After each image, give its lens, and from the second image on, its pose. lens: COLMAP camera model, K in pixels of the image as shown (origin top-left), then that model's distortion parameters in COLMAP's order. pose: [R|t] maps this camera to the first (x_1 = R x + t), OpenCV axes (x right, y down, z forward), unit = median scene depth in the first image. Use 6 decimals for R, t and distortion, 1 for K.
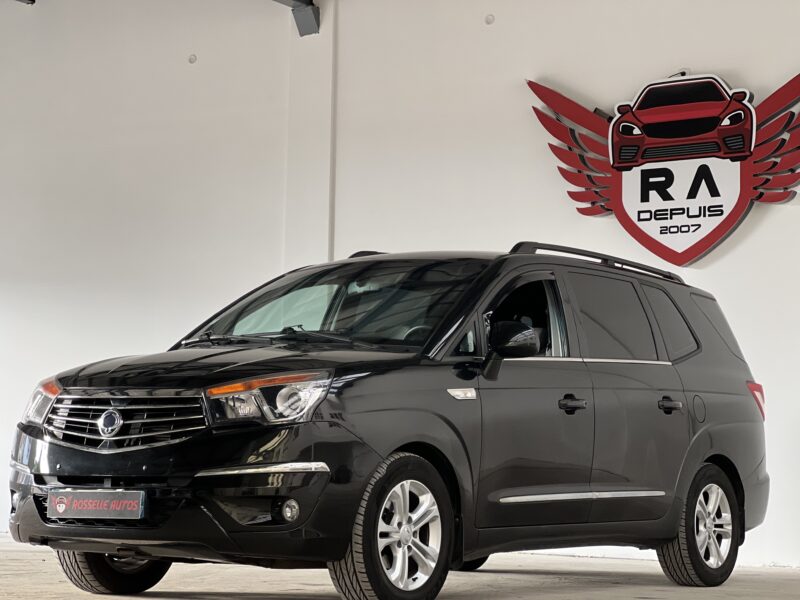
lens RADIAL K [[1763.7, 0, 400.0], [0, 1763.7, 300.0], [0, 0, 1]] dist [0.003607, 1.216120]
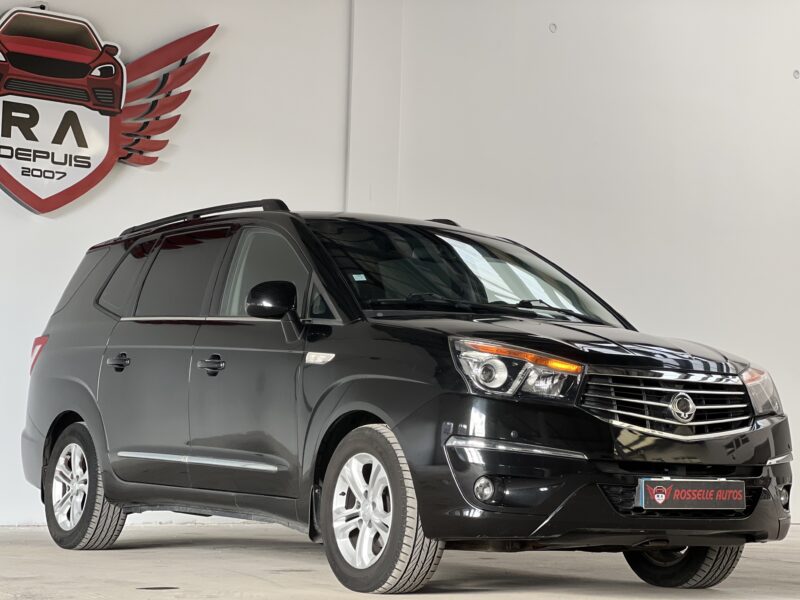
lens RADIAL K [[1763.7, 0, 400.0], [0, 1763.7, 300.0], [0, 0, 1]] dist [0.003607, 1.216120]
pose [[0.389097, 0.072158, 0.918366, -0.628876], [-0.112331, 0.993204, -0.030445, 0.034072], [-0.914322, -0.091314, 0.394558, 0.448783]]
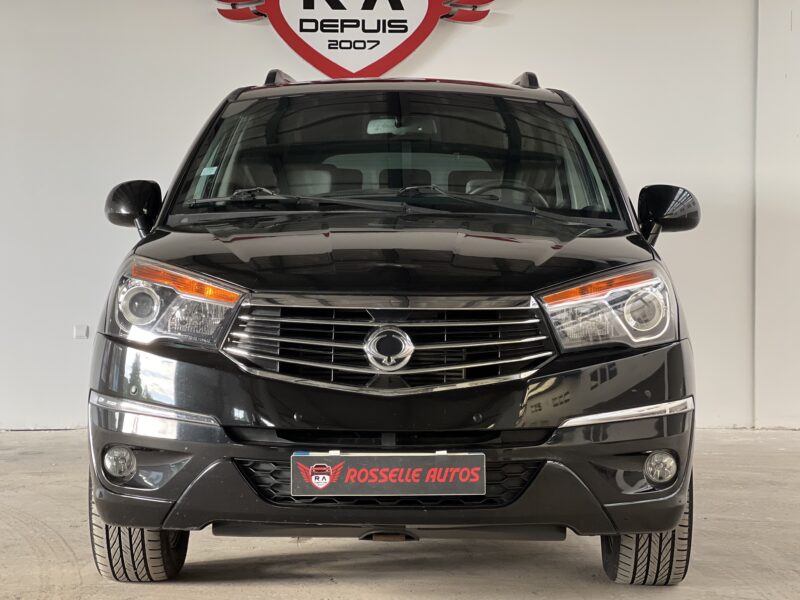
lens RADIAL K [[1763.7, 0, 400.0], [0, 1763.7, 300.0], [0, 0, 1]] dist [0.003607, 1.216120]
pose [[0.829034, -0.023988, 0.558684, -0.304678], [-0.044519, 0.993077, 0.108701, -0.011188], [-0.557424, -0.114989, 0.822226, 0.268877]]
